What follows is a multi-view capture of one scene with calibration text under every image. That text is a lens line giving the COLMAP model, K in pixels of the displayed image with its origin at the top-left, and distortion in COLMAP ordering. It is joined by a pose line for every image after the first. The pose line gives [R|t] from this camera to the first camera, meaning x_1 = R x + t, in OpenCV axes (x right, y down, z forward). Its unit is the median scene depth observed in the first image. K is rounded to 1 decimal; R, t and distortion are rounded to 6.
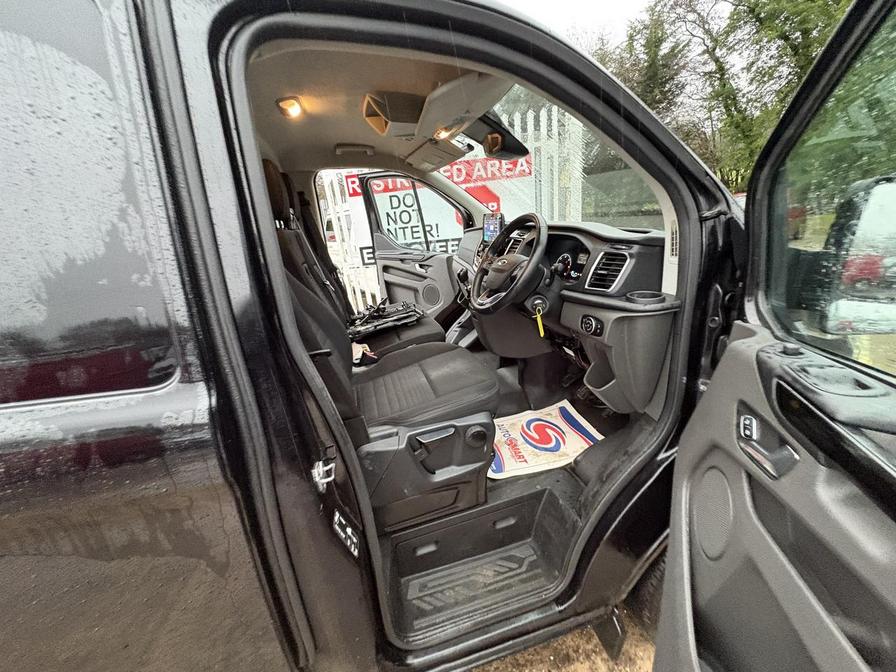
lens RADIAL K [[355.1, 0, 448.0], [0, 355.1, 336.0], [0, 0, 1]] dist [0.001856, -0.000036]
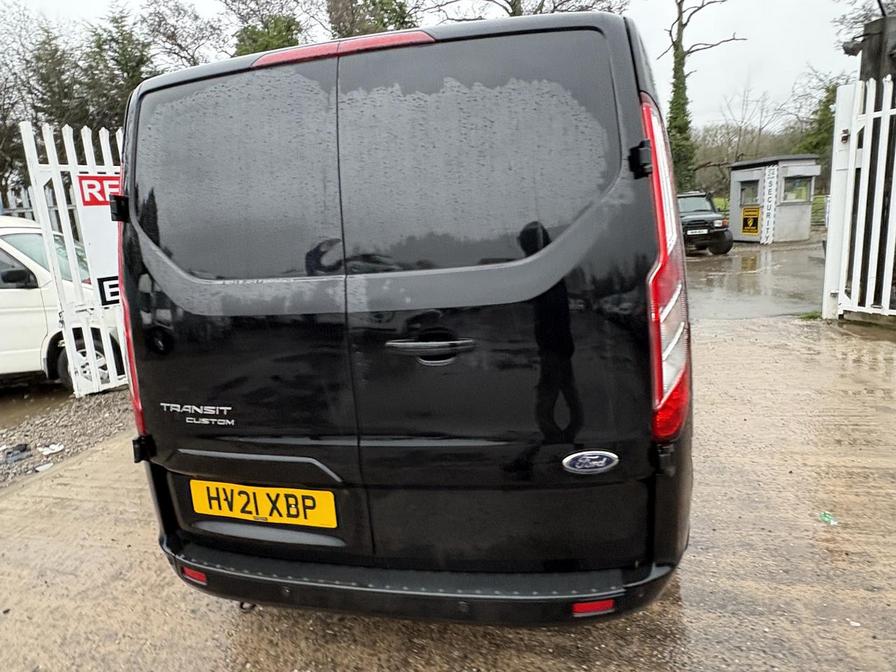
lens RADIAL K [[552.5, 0, 445.4], [0, 552.5, 330.7], [0, 0, 1]] dist [0.001342, 0.001241]
pose [[0.478604, -0.107008, 0.871486, -6.649573], [0.306972, 0.950302, -0.051898, 0.765934], [-0.822621, 0.292360, 0.487667, -0.106310]]
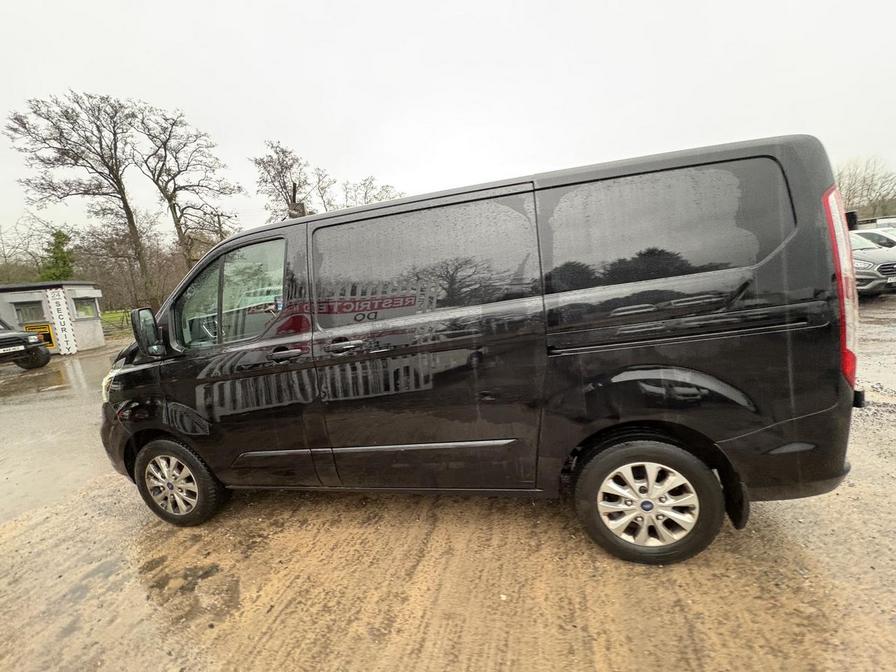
lens RADIAL K [[356.2, 0, 447.0], [0, 356.2, 336.7], [0, 0, 1]] dist [-0.002370, 0.000032]
pose [[-0.853056, 0.095081, 0.513084, -3.812792], [0.324940, 0.866148, 0.379739, -1.477186], [-0.408301, 0.490660, -0.769768, 5.443231]]
